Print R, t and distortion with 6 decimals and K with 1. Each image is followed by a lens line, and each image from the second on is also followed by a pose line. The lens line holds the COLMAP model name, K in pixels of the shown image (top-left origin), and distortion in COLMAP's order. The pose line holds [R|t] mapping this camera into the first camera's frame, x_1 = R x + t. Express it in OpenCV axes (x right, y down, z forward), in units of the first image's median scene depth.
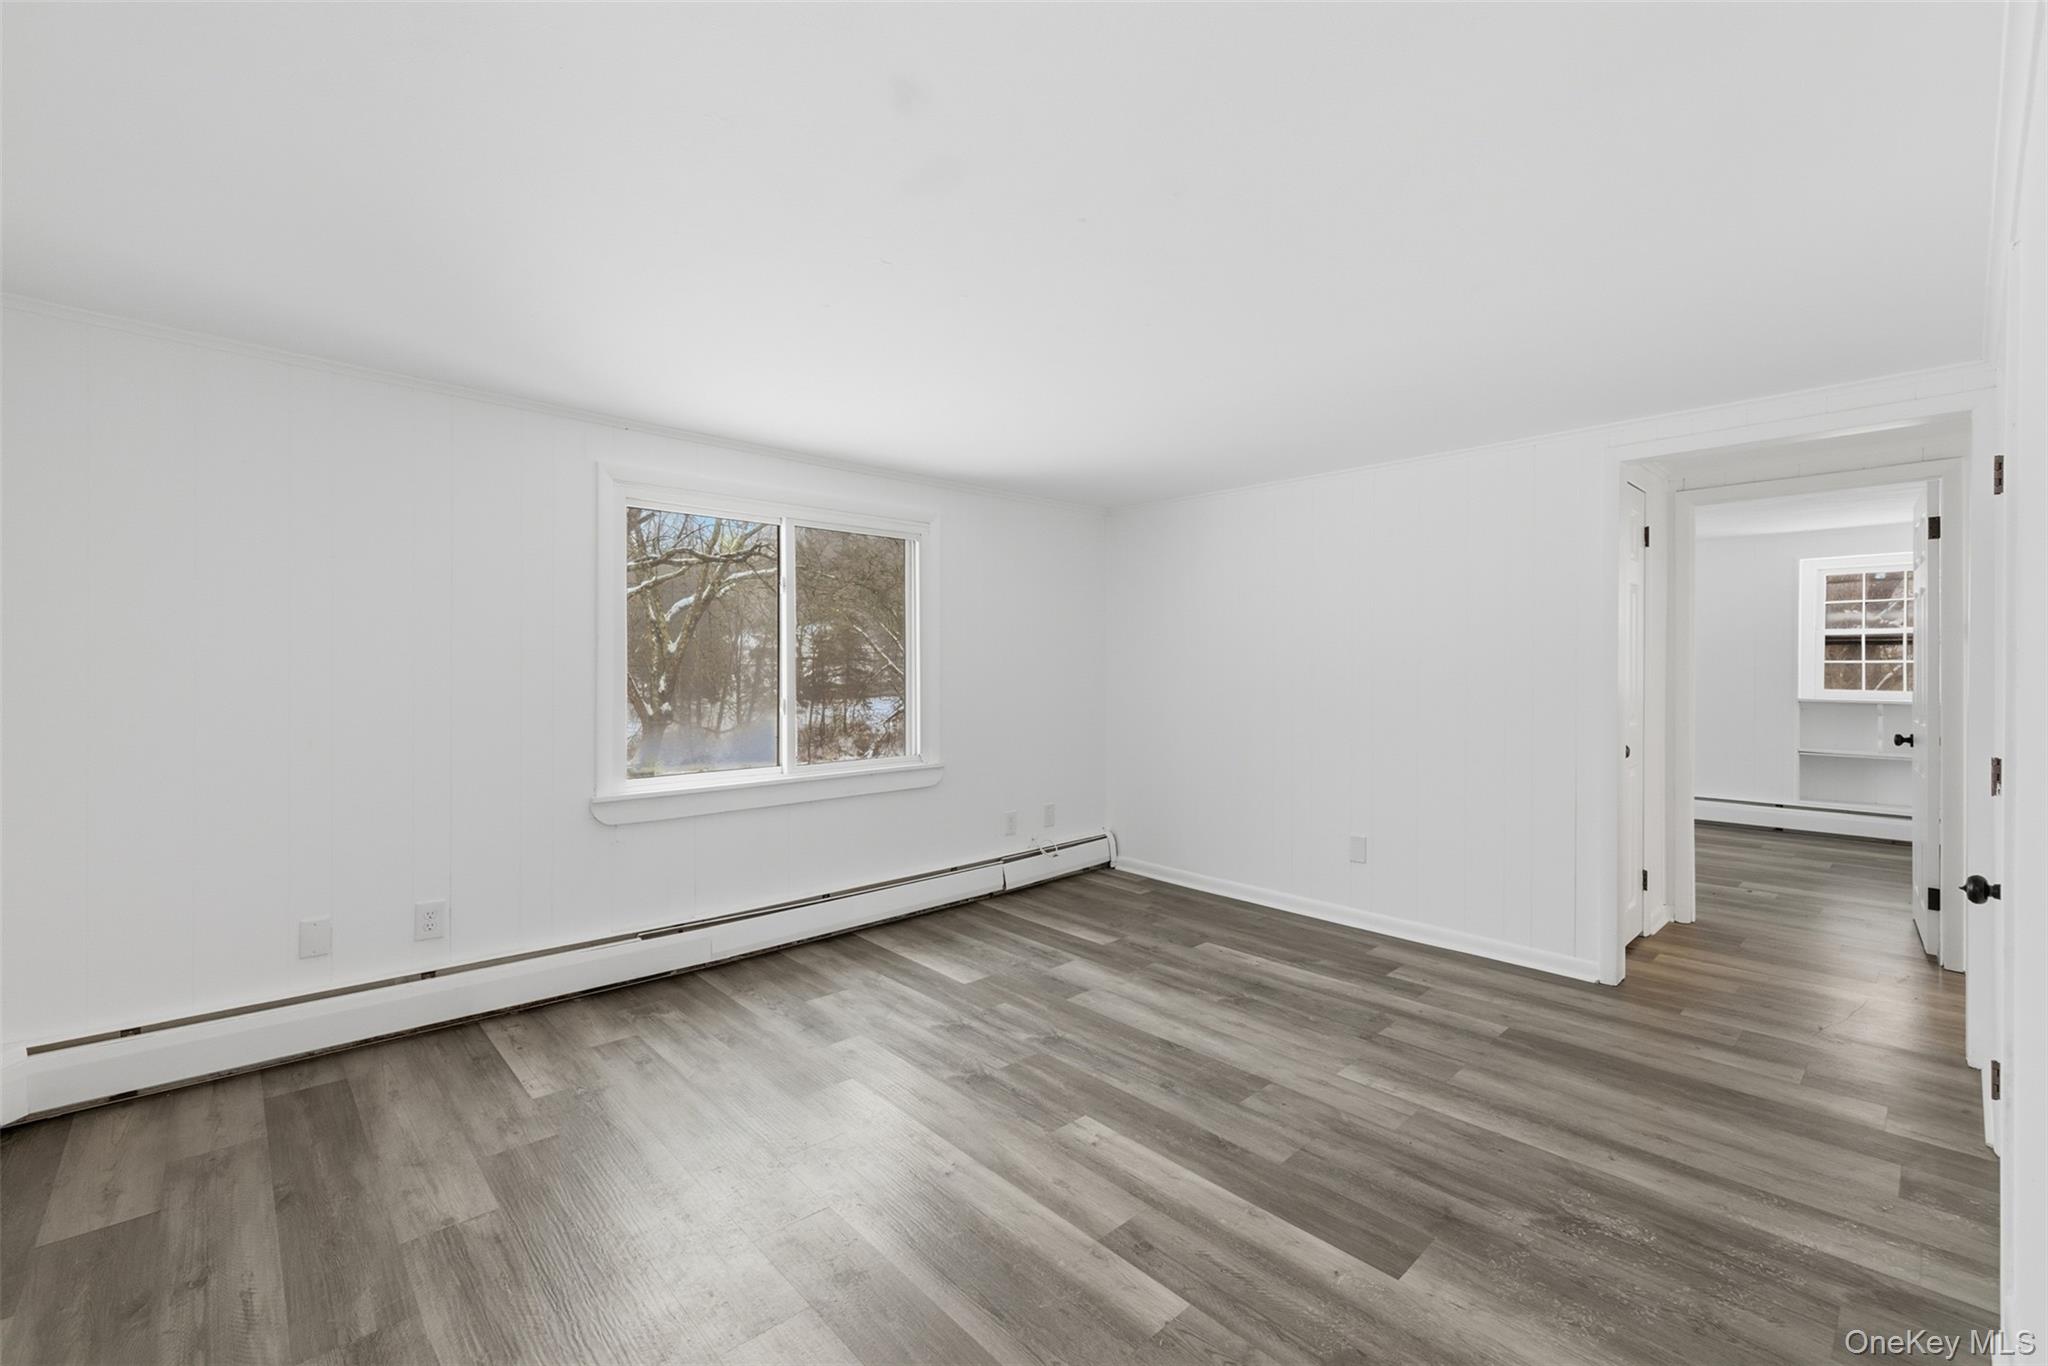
lens RADIAL K [[863.2, 0, 1028.7], [0, 863.2, 674.8], [0, 0, 1]] dist [0.001722, 0.000284]
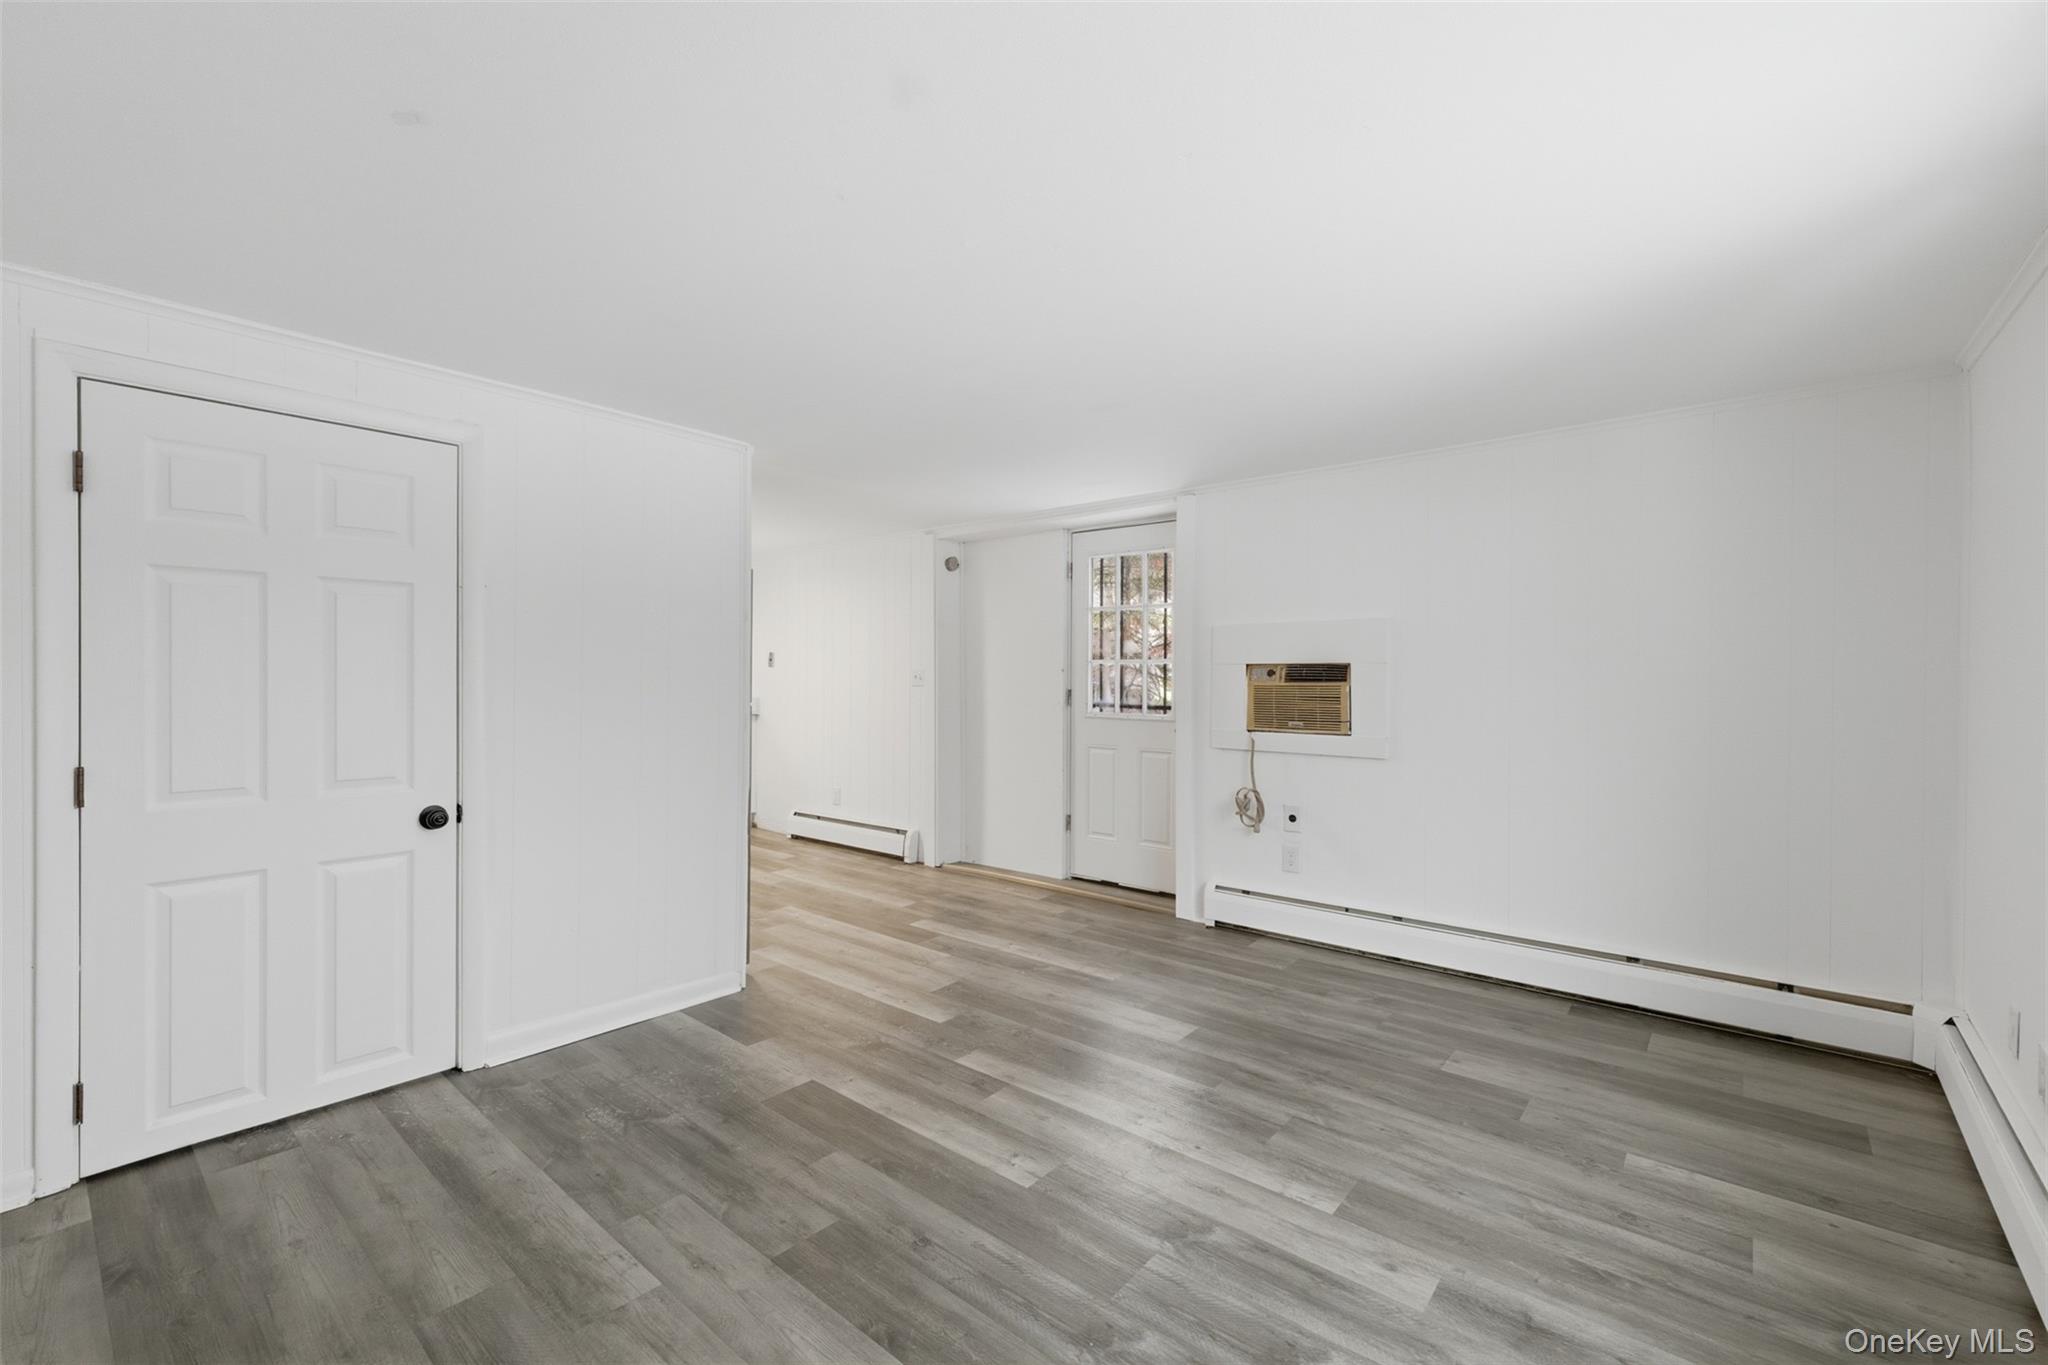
lens RADIAL K [[863.2, 0, 1028.7], [0, 863.2, 674.3], [0, 0, 1]] dist [0.001722, 0.000284]
pose [[-0.993318, -0.005219, -0.115287, 0.181601], [-0.006620, 0.999909, 0.011775, -0.026406], [0.115216, 0.012460, -0.993262, 2.018834]]
